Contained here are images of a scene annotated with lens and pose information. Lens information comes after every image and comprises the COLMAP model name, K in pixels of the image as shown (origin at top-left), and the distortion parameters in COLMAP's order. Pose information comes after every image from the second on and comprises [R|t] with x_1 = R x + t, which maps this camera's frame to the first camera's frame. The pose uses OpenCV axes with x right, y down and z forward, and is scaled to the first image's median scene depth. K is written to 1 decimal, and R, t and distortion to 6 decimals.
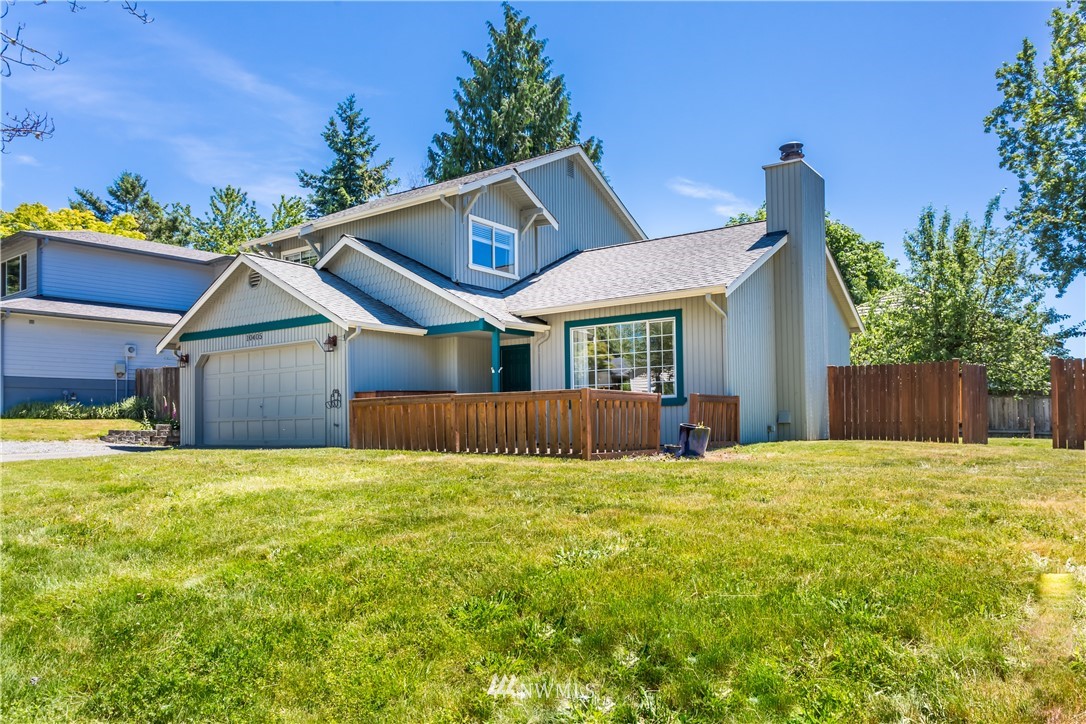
lens RADIAL K [[748.8, 0, 543.0], [0, 748.8, 362.0], [0, 0, 1]] dist [-0.009157, -0.002701]
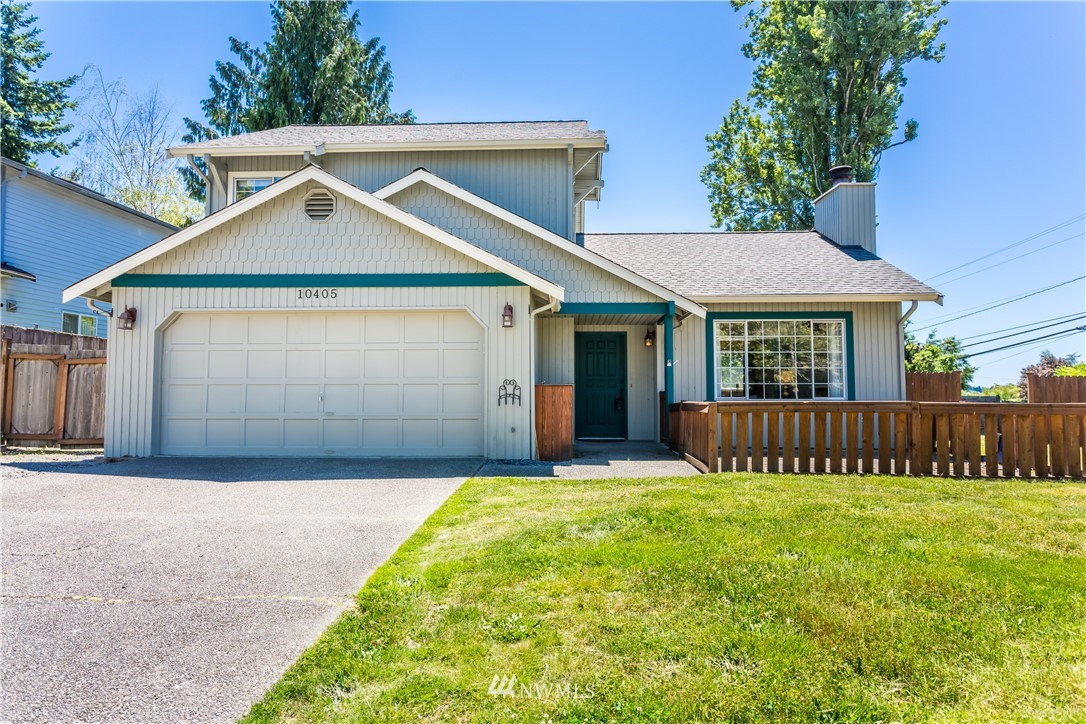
lens RADIAL K [[660.8, 0, 543.0], [0, 660.8, 362.0], [0, 0, 1]] dist [-0.003732, -0.000964]
pose [[0.845057, 0.043559, 0.532899, -0.479763], [-0.058605, 0.998217, 0.011340, 0.007900], [-0.531455, -0.040814, 0.846103, 0.357908]]
